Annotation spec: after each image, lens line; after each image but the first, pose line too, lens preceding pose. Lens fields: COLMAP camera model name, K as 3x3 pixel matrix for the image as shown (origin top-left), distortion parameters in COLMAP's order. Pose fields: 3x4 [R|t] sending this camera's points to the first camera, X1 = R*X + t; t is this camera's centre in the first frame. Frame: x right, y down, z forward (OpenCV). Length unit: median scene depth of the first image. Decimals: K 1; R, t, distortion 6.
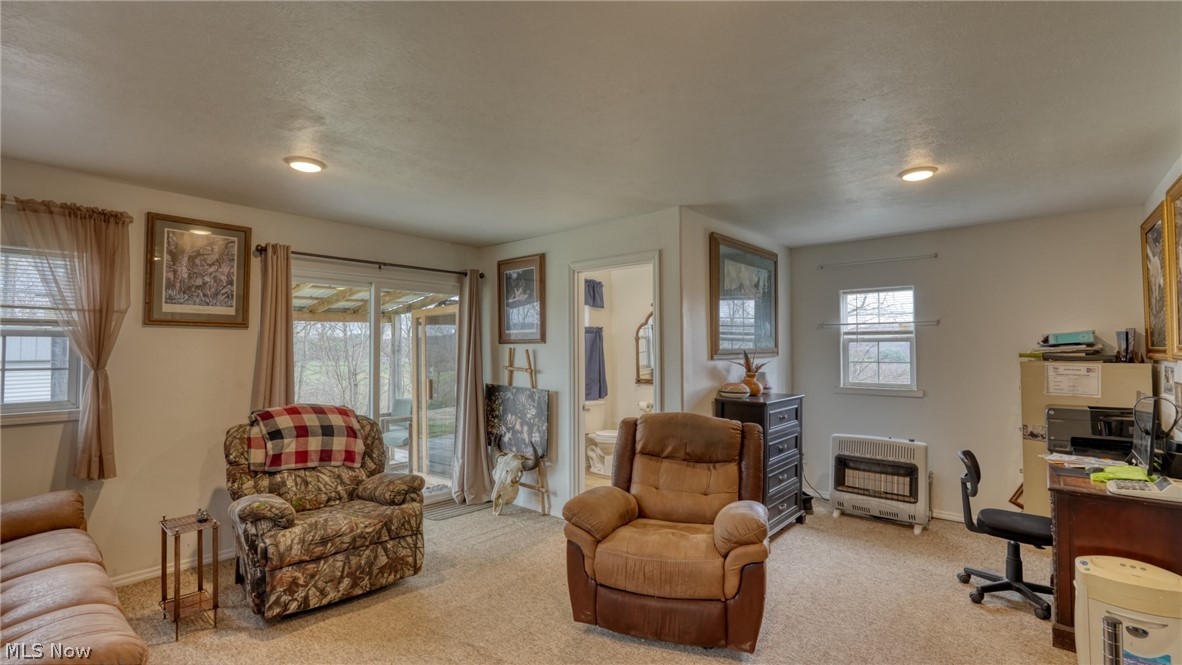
lens RADIAL K [[517.3, 0, 590.0], [0, 517.3, 332.9], [0, 0, 1]] dist [-0.017651, 0.009129]
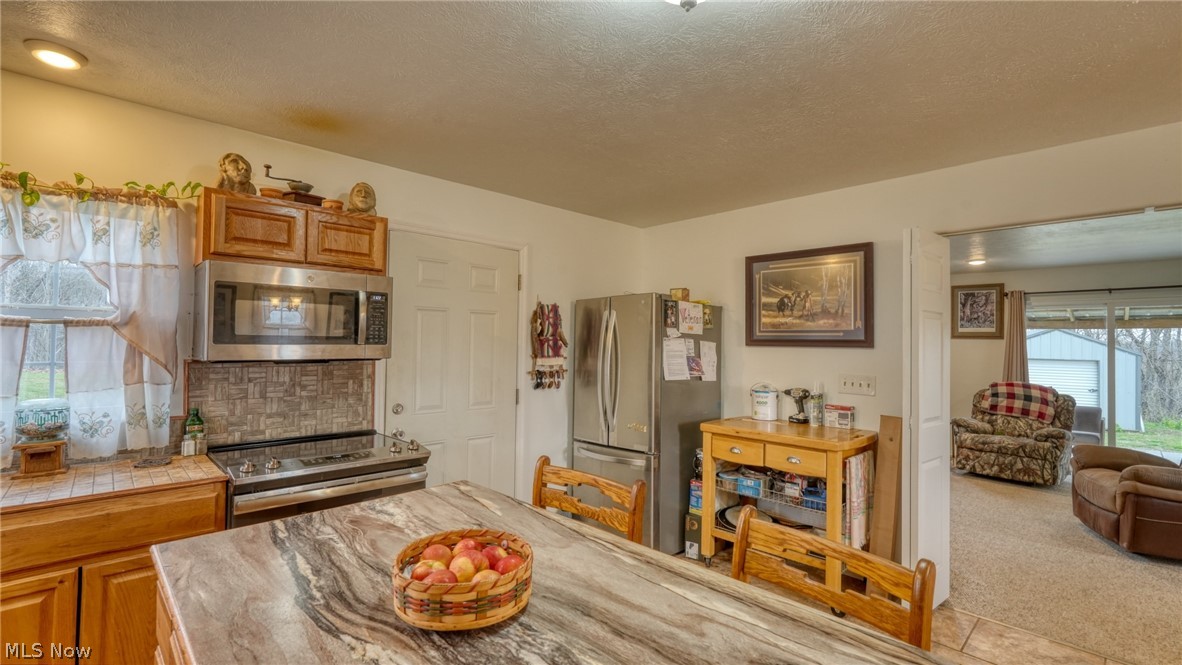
lens RADIAL K [[517.3, 0, 590.0], [0, 517.3, 332.9], [0, 0, 1]] dist [-0.017651, 0.009129]
pose [[-0.093105, -0.021158, -0.995431, 1.304169], [0.011156, 0.999689, -0.022292, -0.006444], [0.995594, -0.013180, -0.092840, -0.289282]]
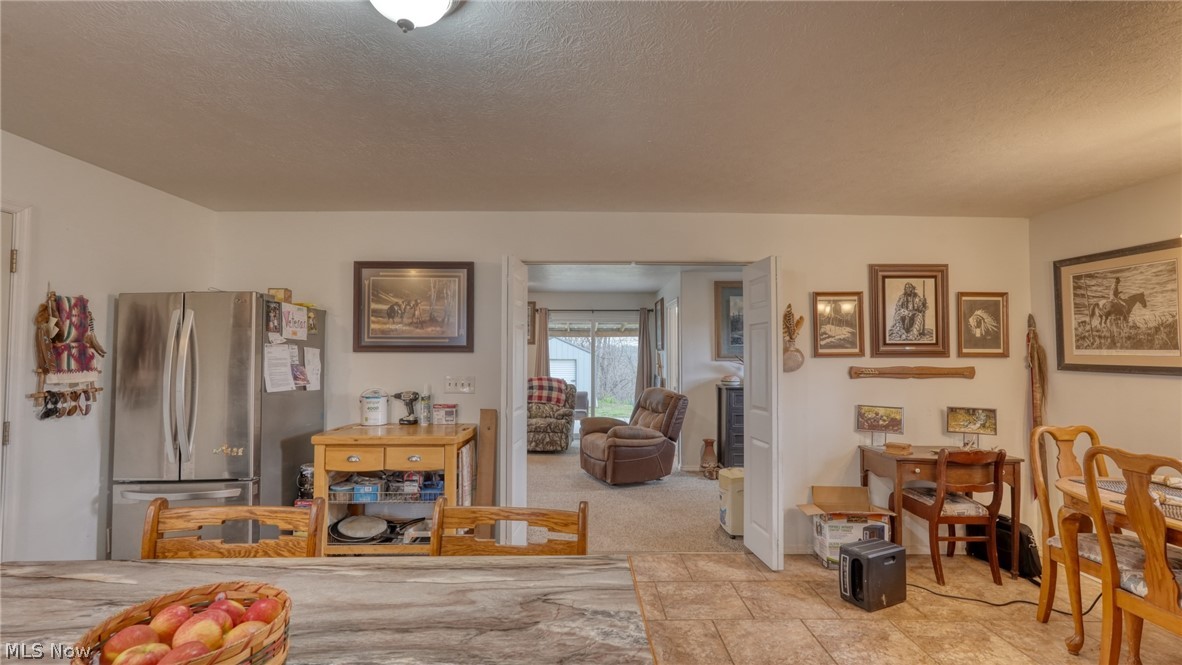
lens RADIAL K [[517.3, 0, 590.0], [0, 517.3, 332.9], [0, 0, 1]] dist [-0.017651, 0.009129]
pose [[0.666395, -0.026922, -0.745113, 1.310246], [0.017494, 0.999637, -0.020472, -0.008852], [0.745394, 0.000607, 0.666624, -0.407143]]
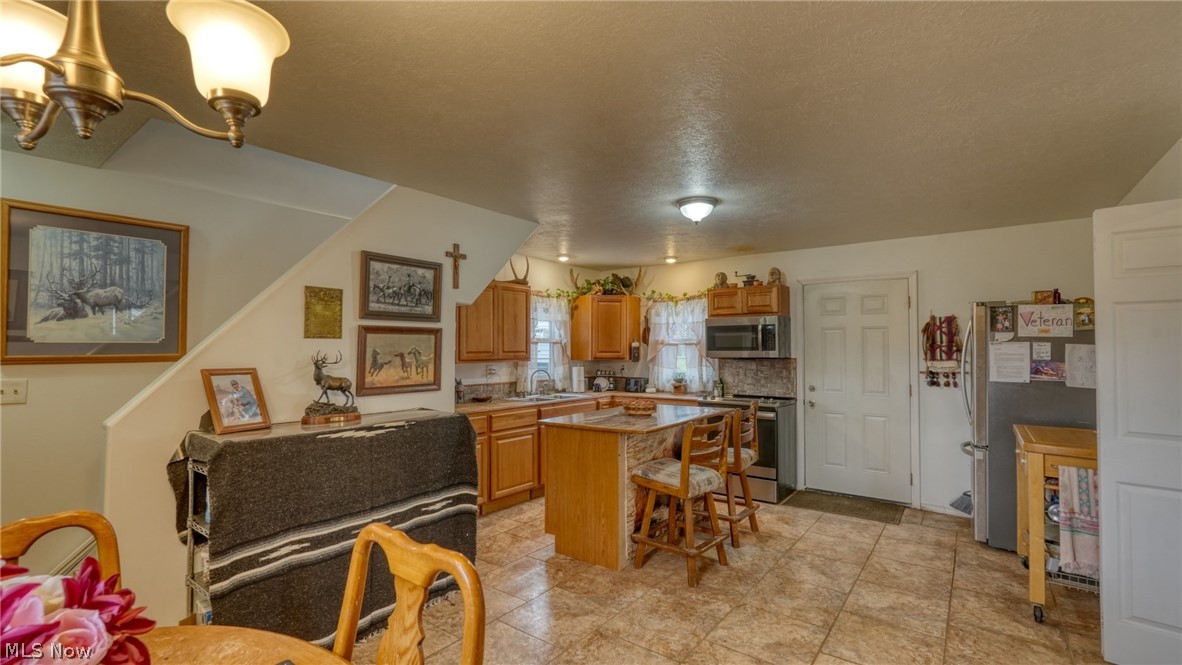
lens RADIAL K [[517.3, 0, 590.0], [0, 517.3, 332.9], [0, 0, 1]] dist [-0.017651, 0.009129]
pose [[-0.997815, -0.003807, -0.065957, 1.206540], [0.000034, 0.998309, -0.058132, 0.024672], [0.066067, -0.058008, -0.996128, 0.745120]]
